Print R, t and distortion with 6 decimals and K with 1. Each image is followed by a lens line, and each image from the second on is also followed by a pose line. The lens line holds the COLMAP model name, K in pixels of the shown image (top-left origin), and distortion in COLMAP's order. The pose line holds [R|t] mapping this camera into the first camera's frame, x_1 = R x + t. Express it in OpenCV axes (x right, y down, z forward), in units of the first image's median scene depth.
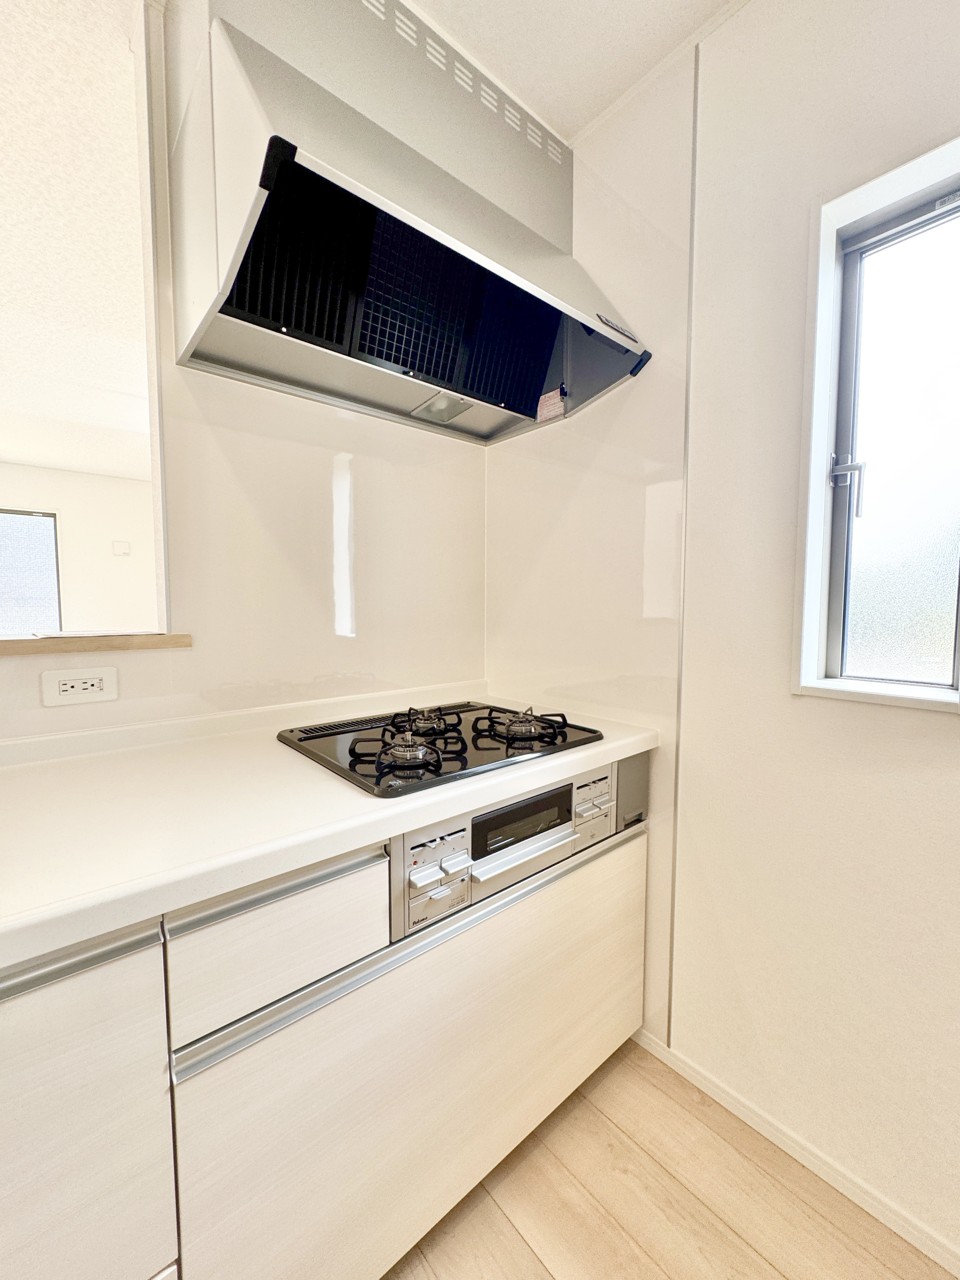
lens RADIAL K [[512.1, 0, 480.0], [0, 512.1, 640.0], [0, 0, 1]] dist [-0.000888, -0.000098]
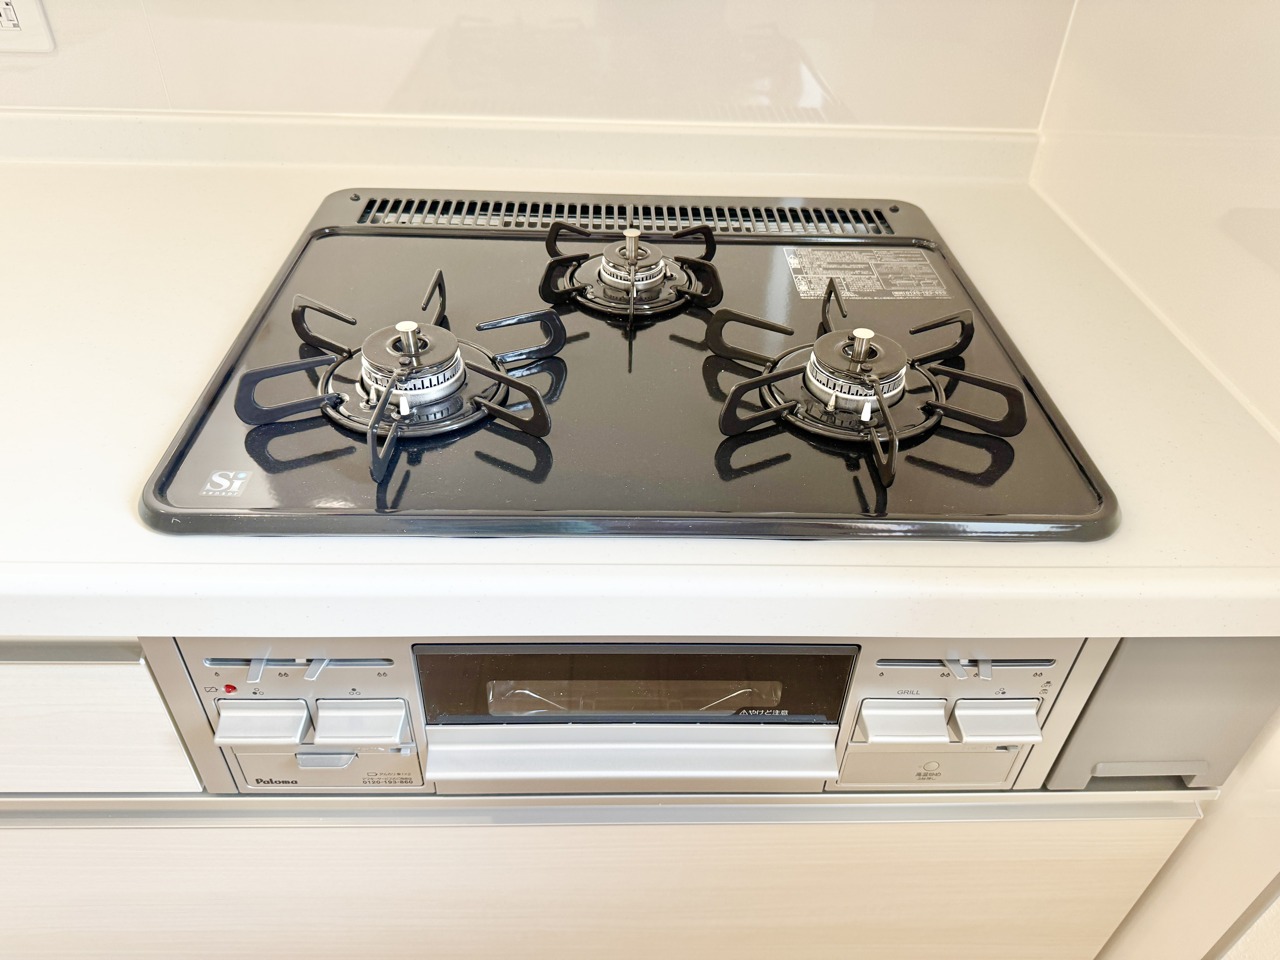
lens RADIAL K [[899.9, 0, 640.0], [0, 899.9, 480.0], [0, 0, 1]] dist [-0.002410, -0.002788]
pose [[0.773781, 0.419395, -0.474733, 0.274182], [-0.078064, 0.806858, 0.585565, -0.090861], [0.628625, -0.416040, 0.657070, 0.584153]]
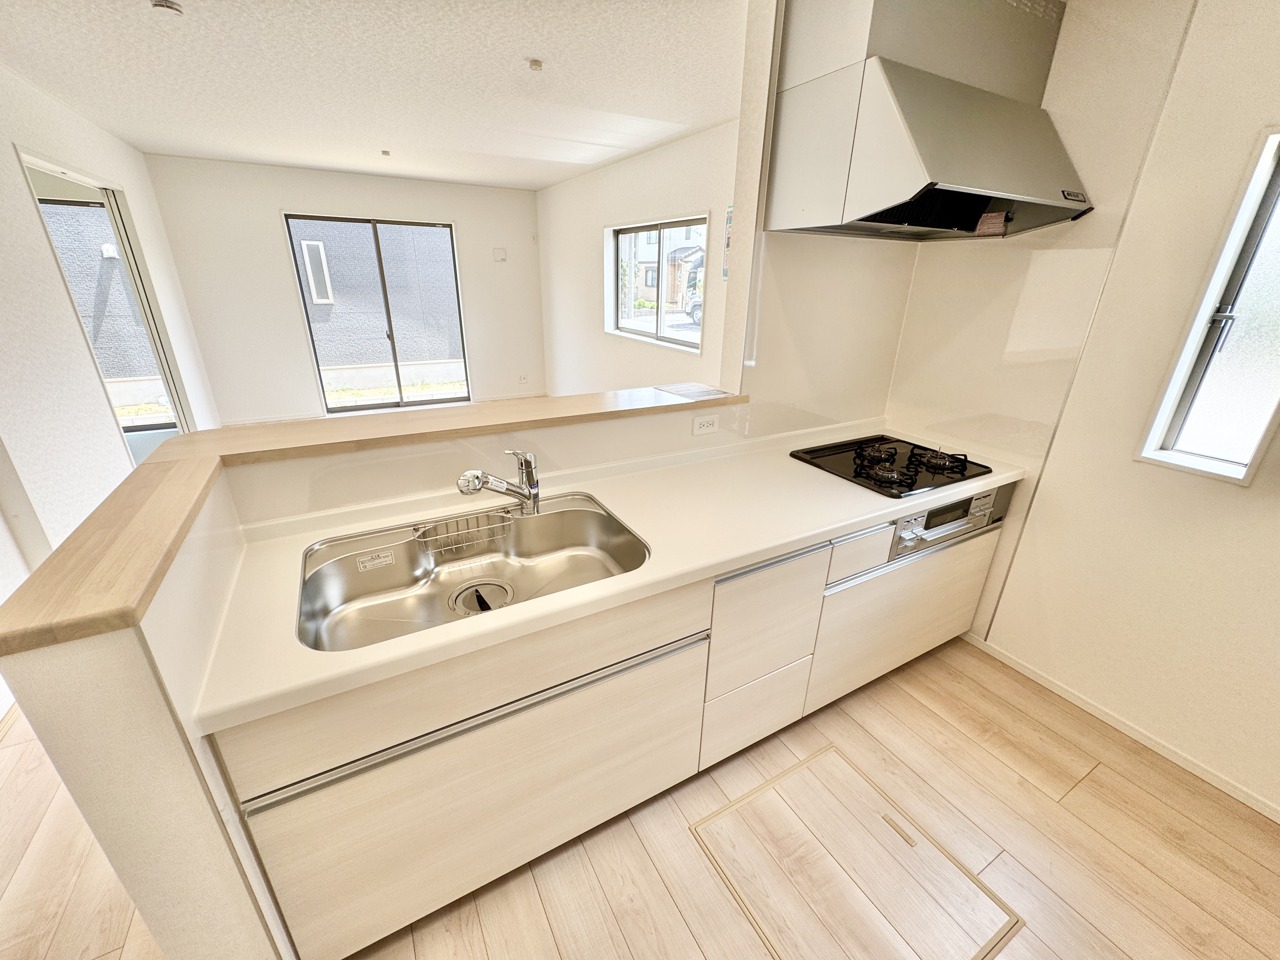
lens RADIAL K [[512.1, 0, 640.0], [0, 512.1, 480.0], [0, 0, 1]] dist [-0.000888, -0.000098]
pose [[0.979792, 0.089890, -0.178682, -0.600847], [-0.031419, 0.951403, 0.306342, -0.264850], [0.197536, -0.294537, 0.935001, -0.812697]]
